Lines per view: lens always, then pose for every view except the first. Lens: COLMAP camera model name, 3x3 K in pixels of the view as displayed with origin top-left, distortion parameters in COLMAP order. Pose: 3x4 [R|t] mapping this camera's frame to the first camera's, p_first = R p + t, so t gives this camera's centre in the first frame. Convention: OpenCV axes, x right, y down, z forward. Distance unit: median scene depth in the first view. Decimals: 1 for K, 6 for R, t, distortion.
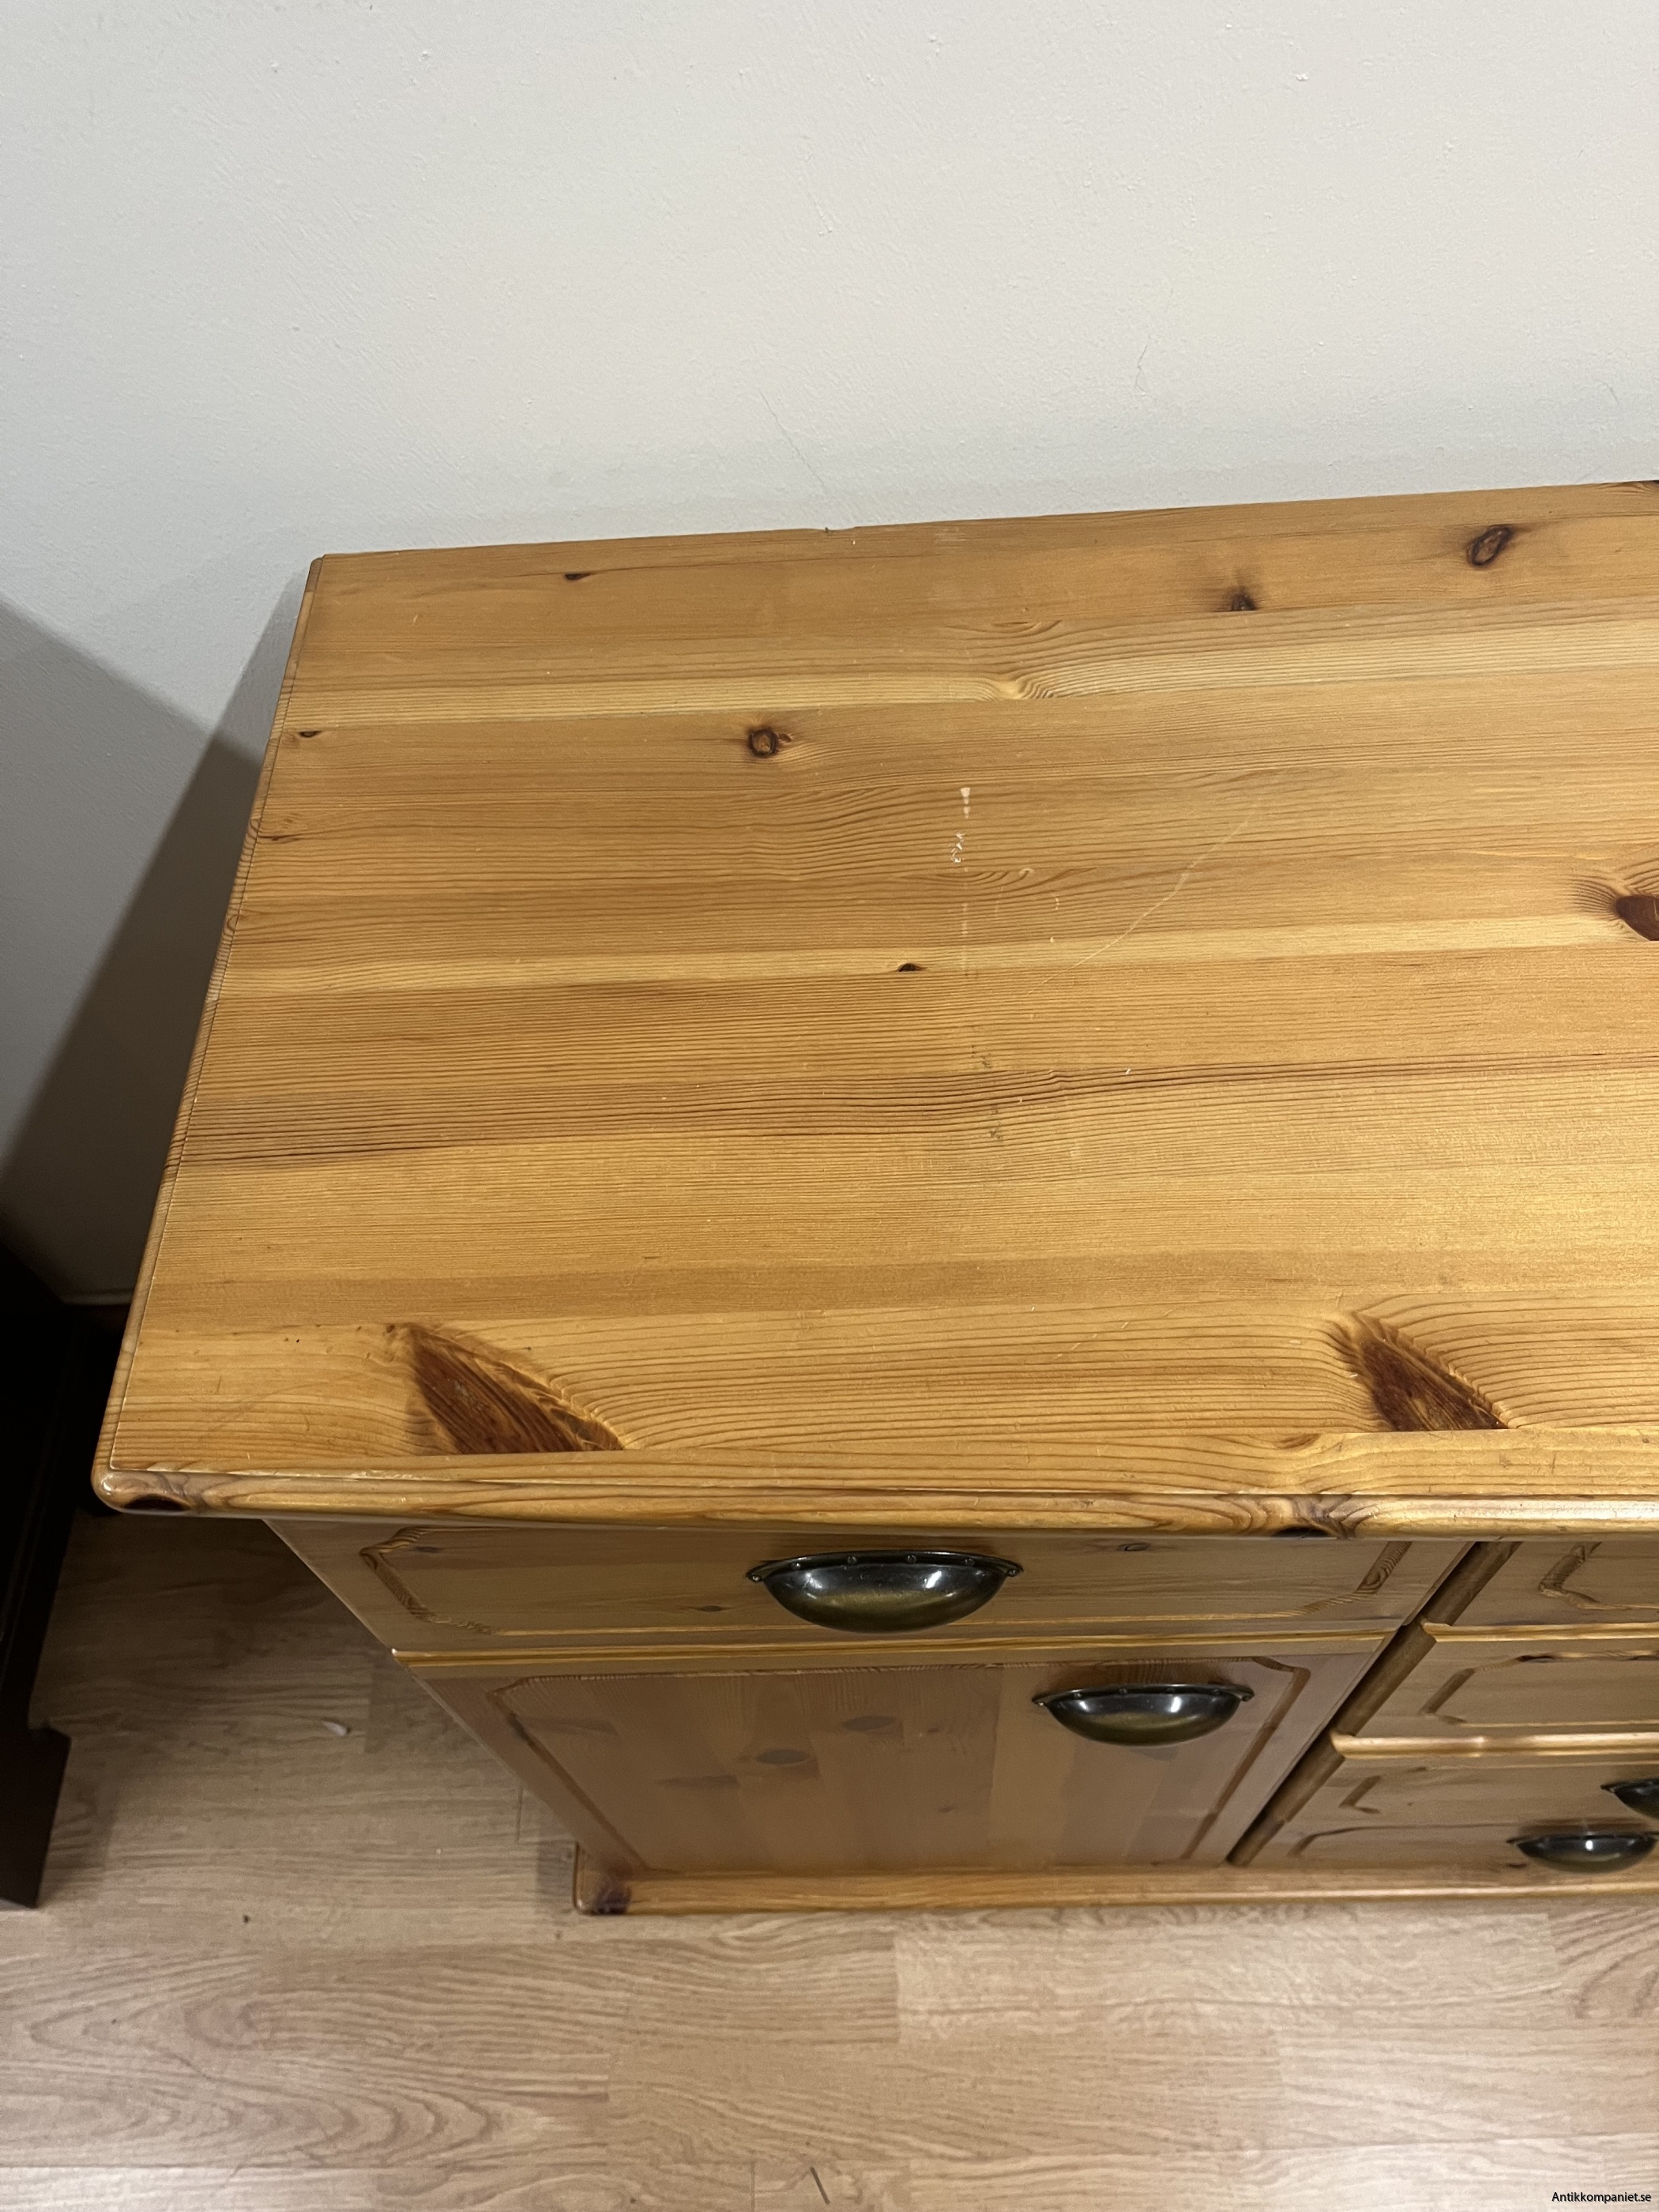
lens RADIAL K [[1686.4, 0, 814.2], [0, 1686.4, 1092.5], [0, 0, 1]] dist [0.065315, -0.111352]
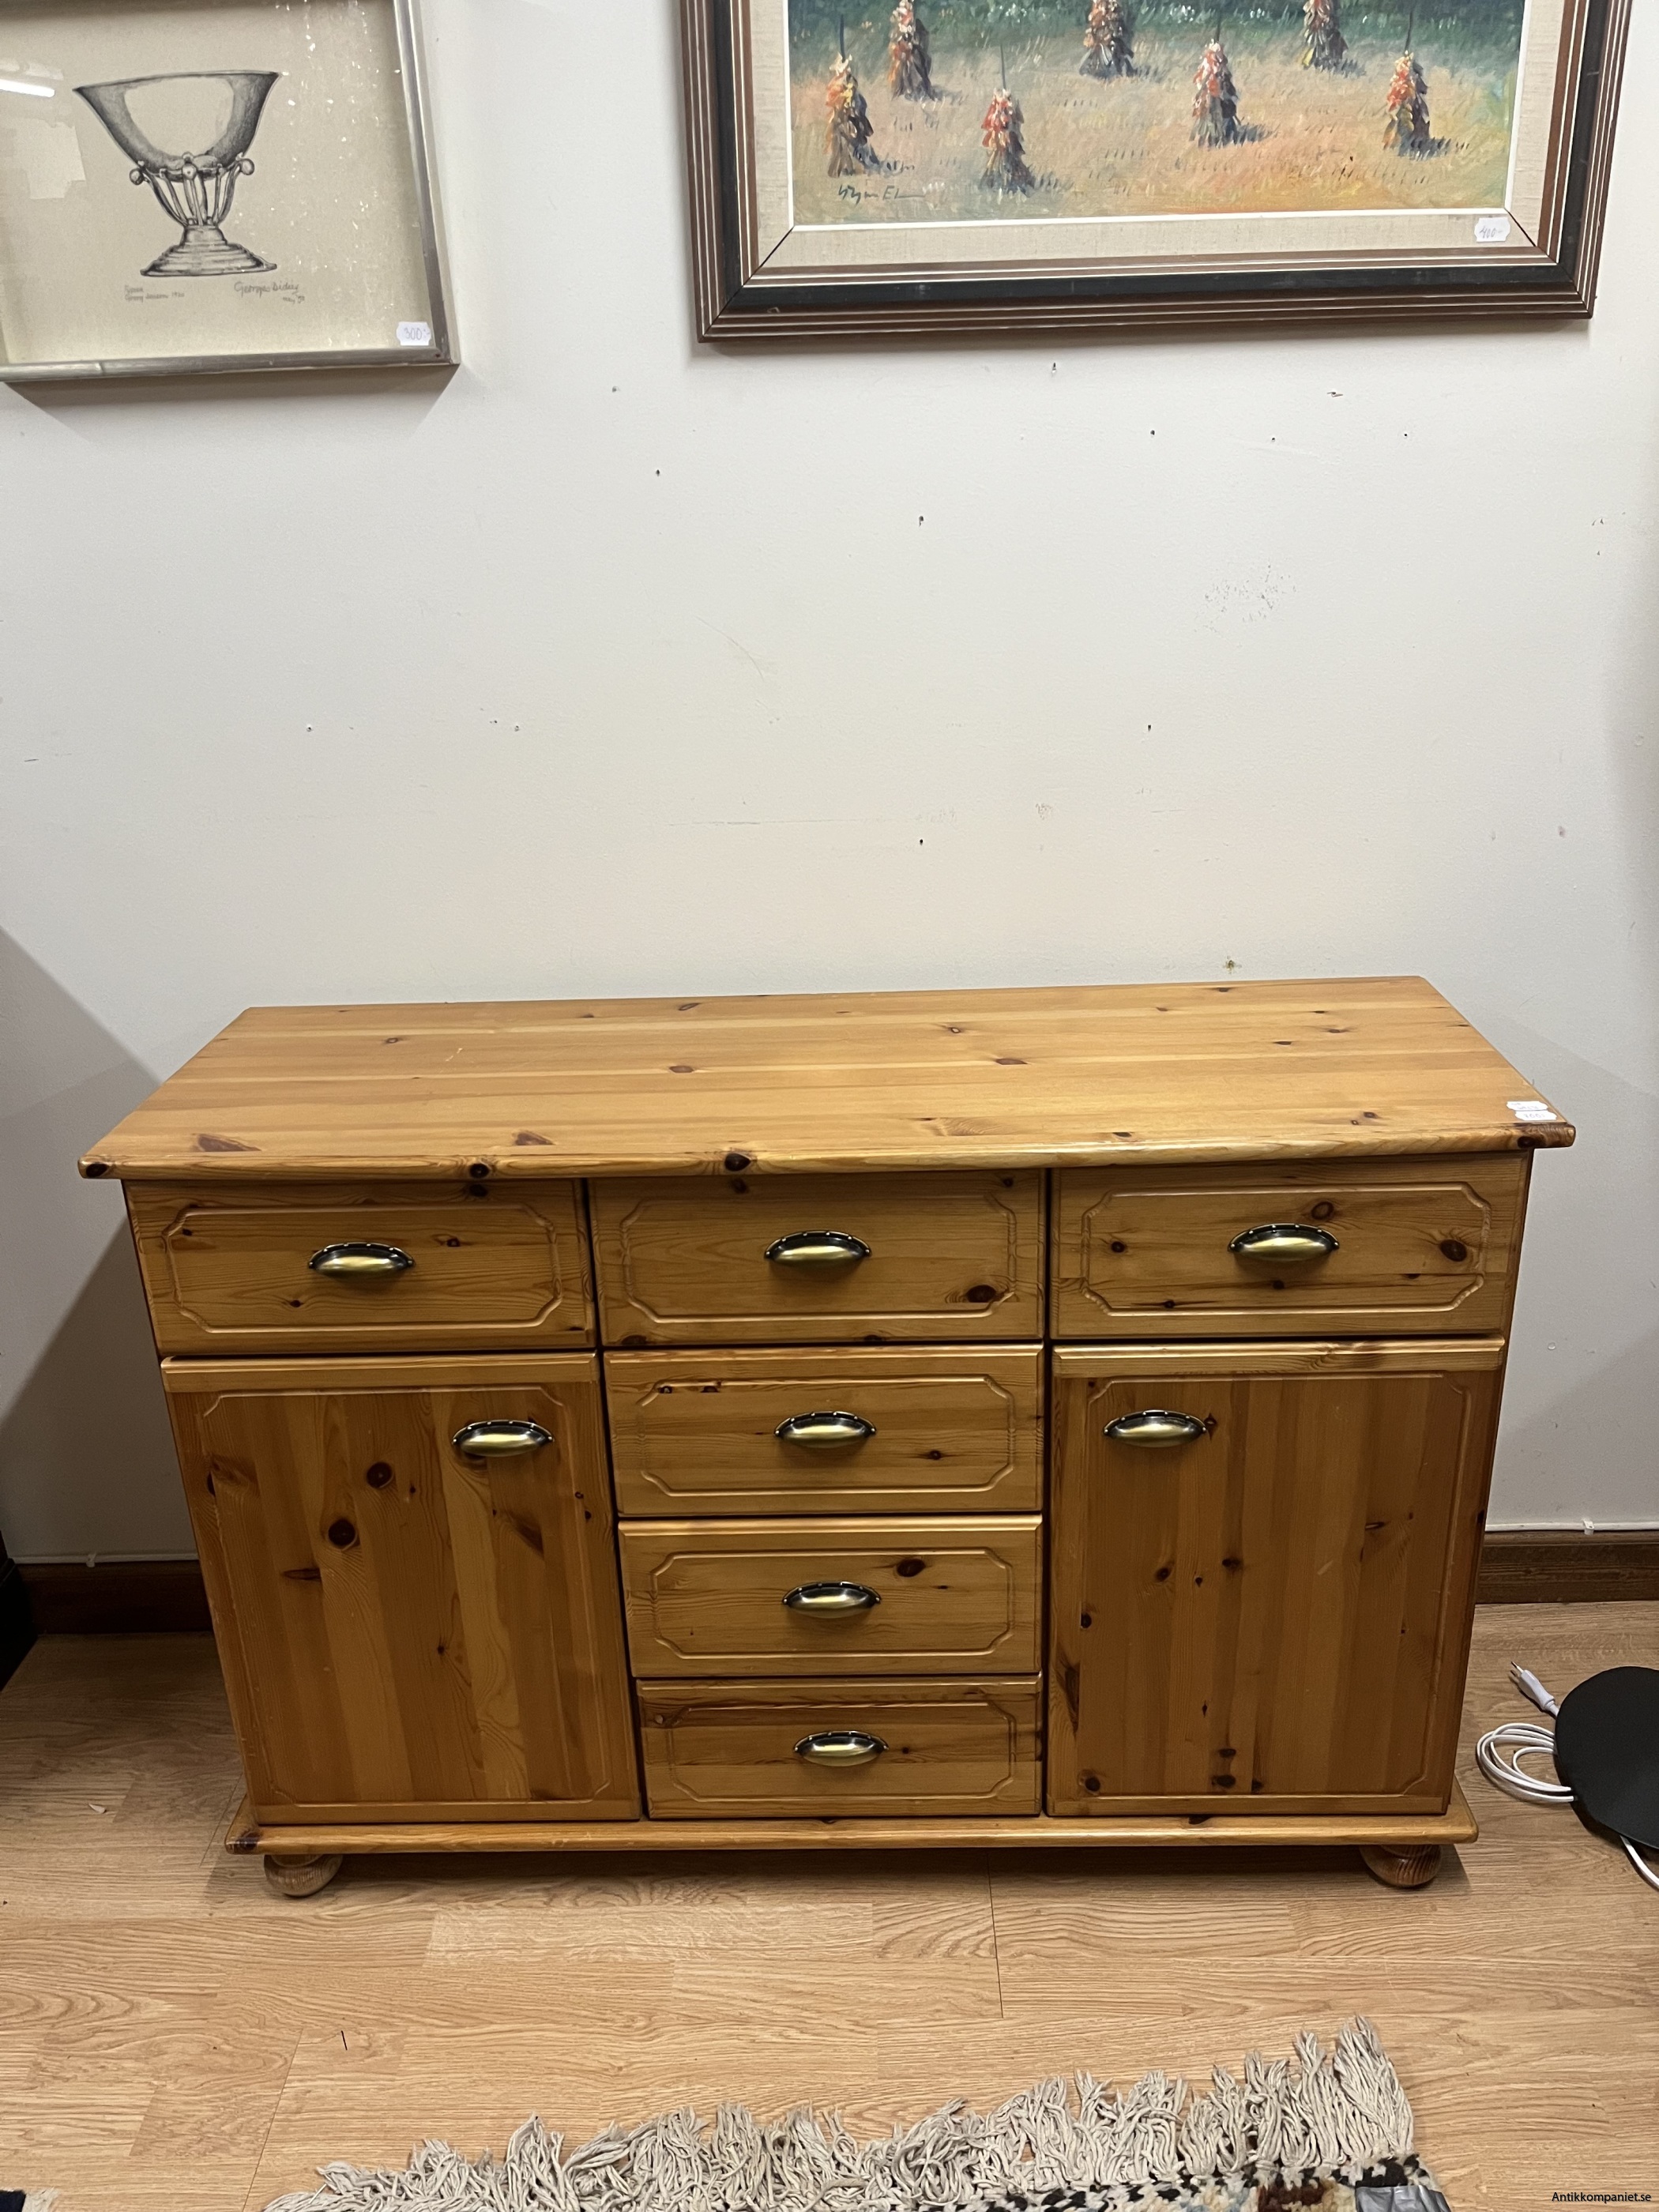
lens RADIAL K [[1686.4, 0, 843.8], [0, 1686.4, 1098.7], [0, 0, 1]] dist [0.065315, -0.111352]
pose [[0.999297, 0.035606, -0.011717, 0.407252], [-0.035804, 0.814134, -0.579572, 0.791633], [-0.011098, 0.579584, 0.814837, -0.642127]]
